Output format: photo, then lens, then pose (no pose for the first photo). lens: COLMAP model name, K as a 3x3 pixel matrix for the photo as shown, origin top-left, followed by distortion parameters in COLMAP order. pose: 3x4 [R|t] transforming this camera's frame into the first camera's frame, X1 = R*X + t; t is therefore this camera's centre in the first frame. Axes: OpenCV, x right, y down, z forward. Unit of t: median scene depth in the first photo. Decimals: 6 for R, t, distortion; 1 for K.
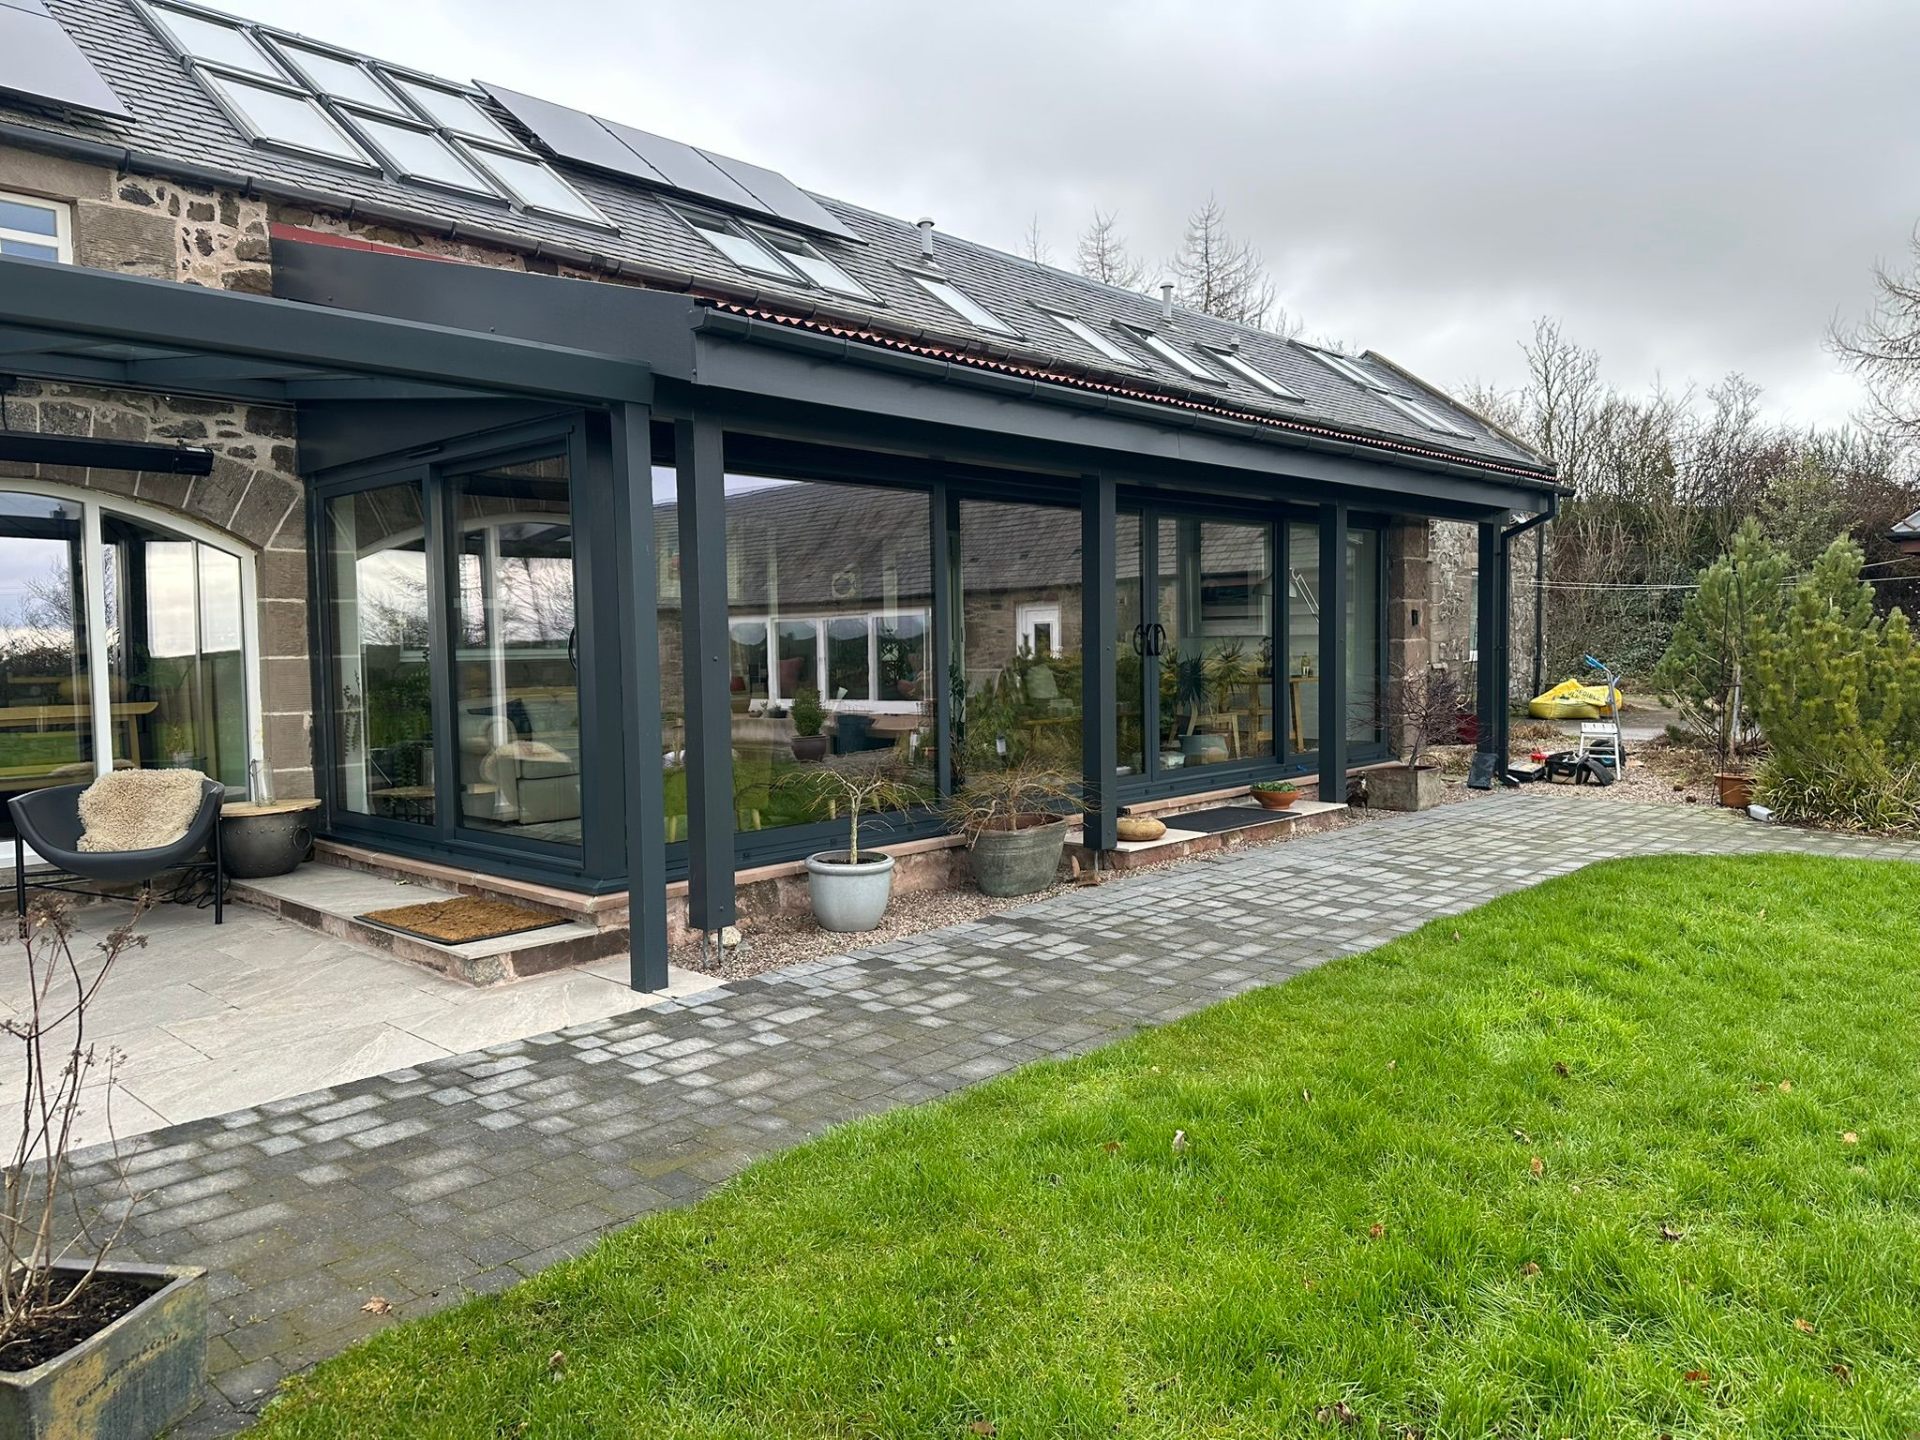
lens RADIAL K [[1380.1, 0, 949.0], [0, 1380.1, 718.8], [0, 0, 1]] dist [0.049573, -0.072947]
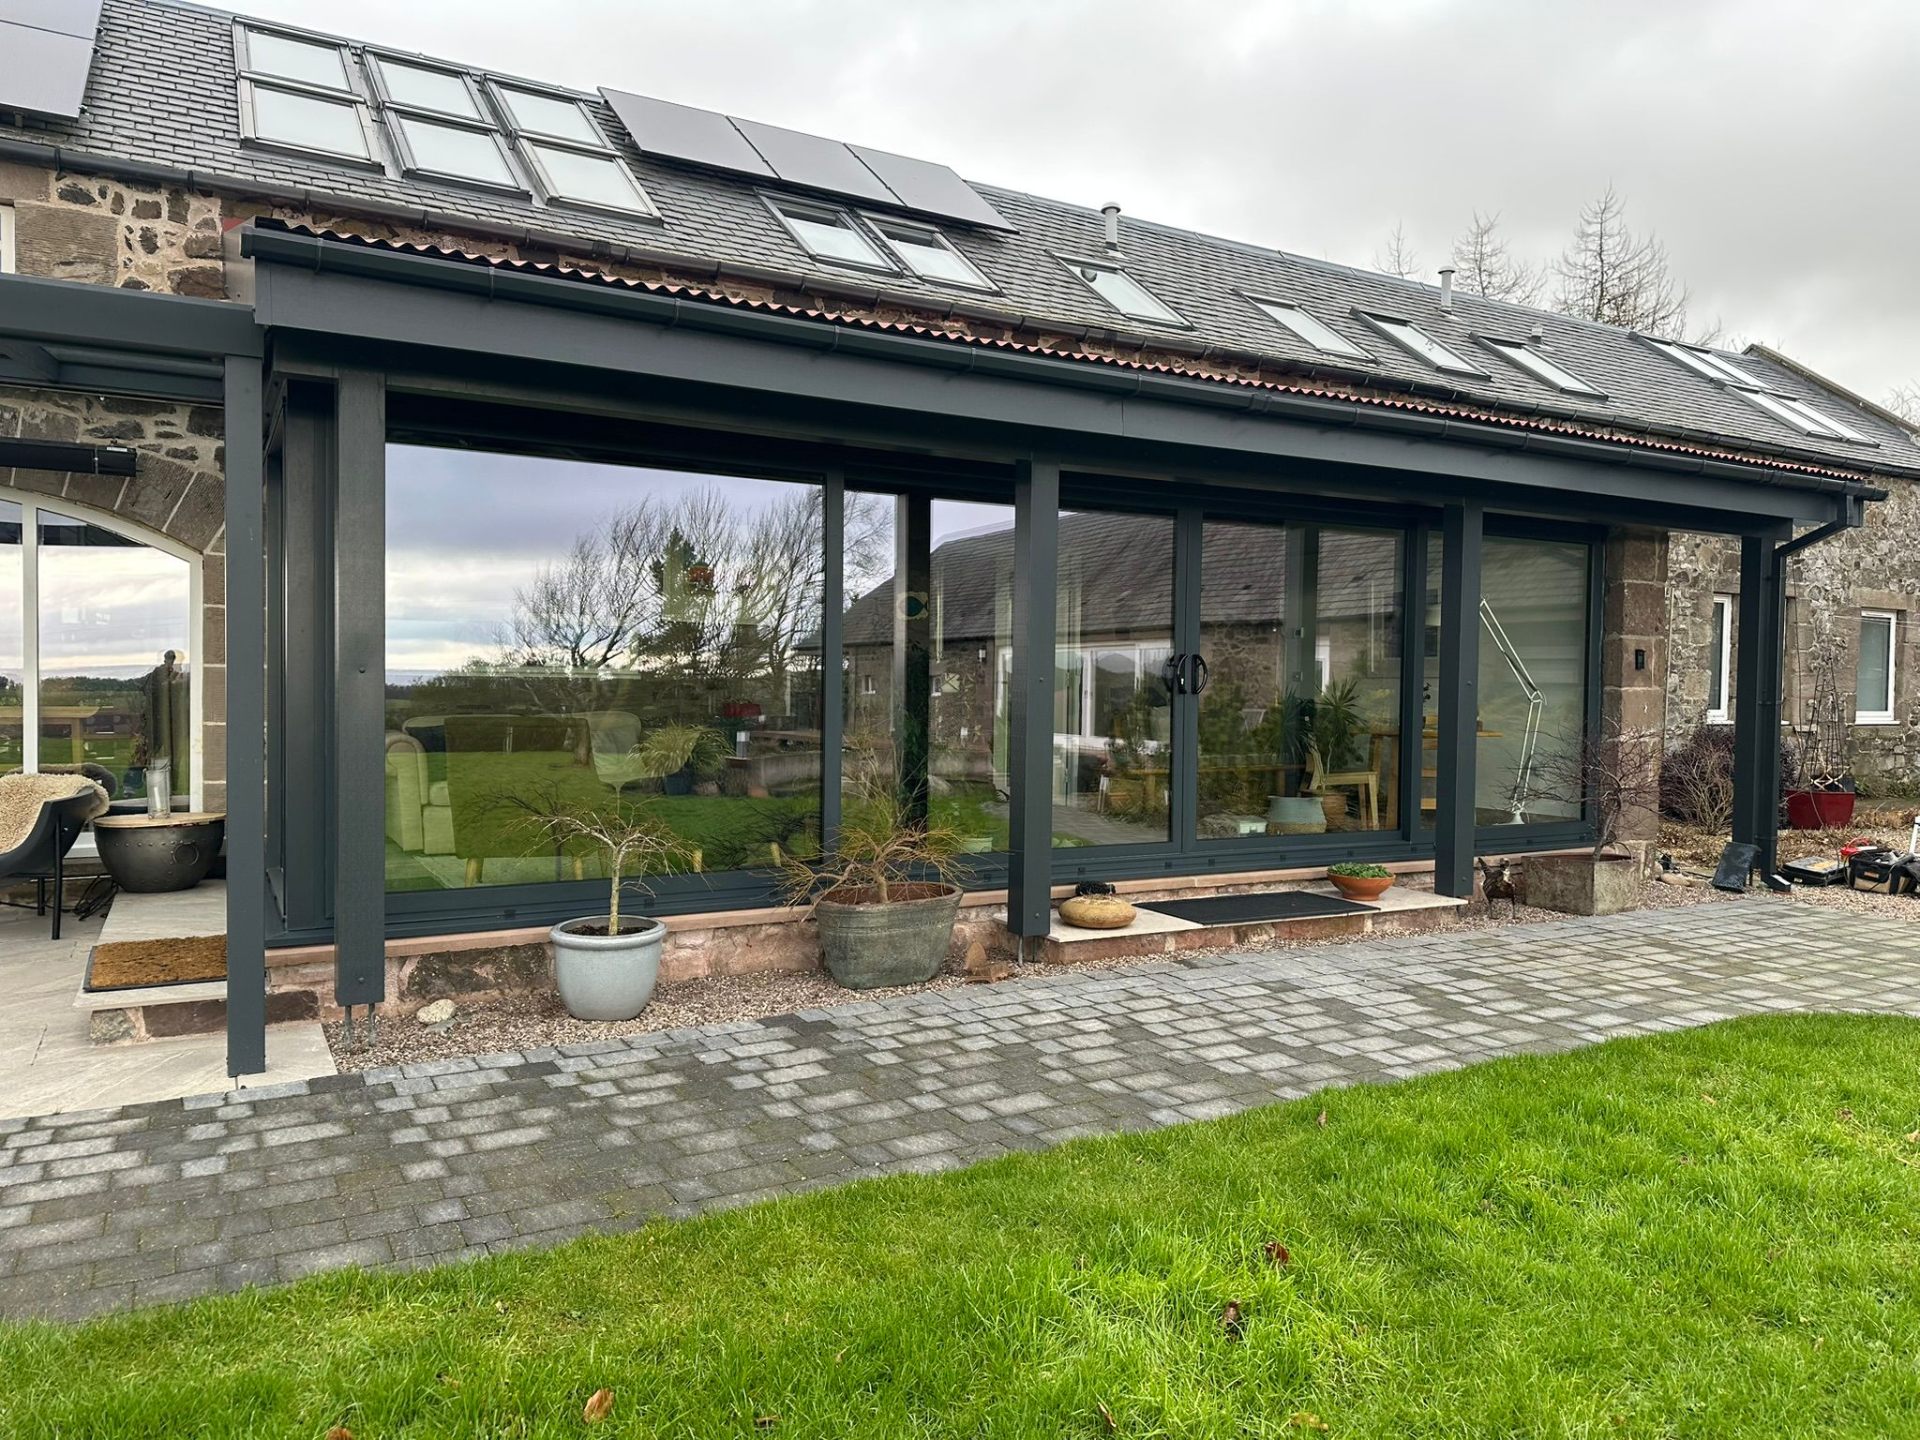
lens RADIAL K [[1380.1, 0, 915.9], [0, 1380.1, 718.5], [0, 0, 1]] dist [0.049573, -0.072947]
pose [[0.953346, 0.038376, -0.299430, 0.246574], [-0.046293, 0.998740, -0.019387, -0.009662], [0.298309, 0.032344, 0.953921, 0.201948]]
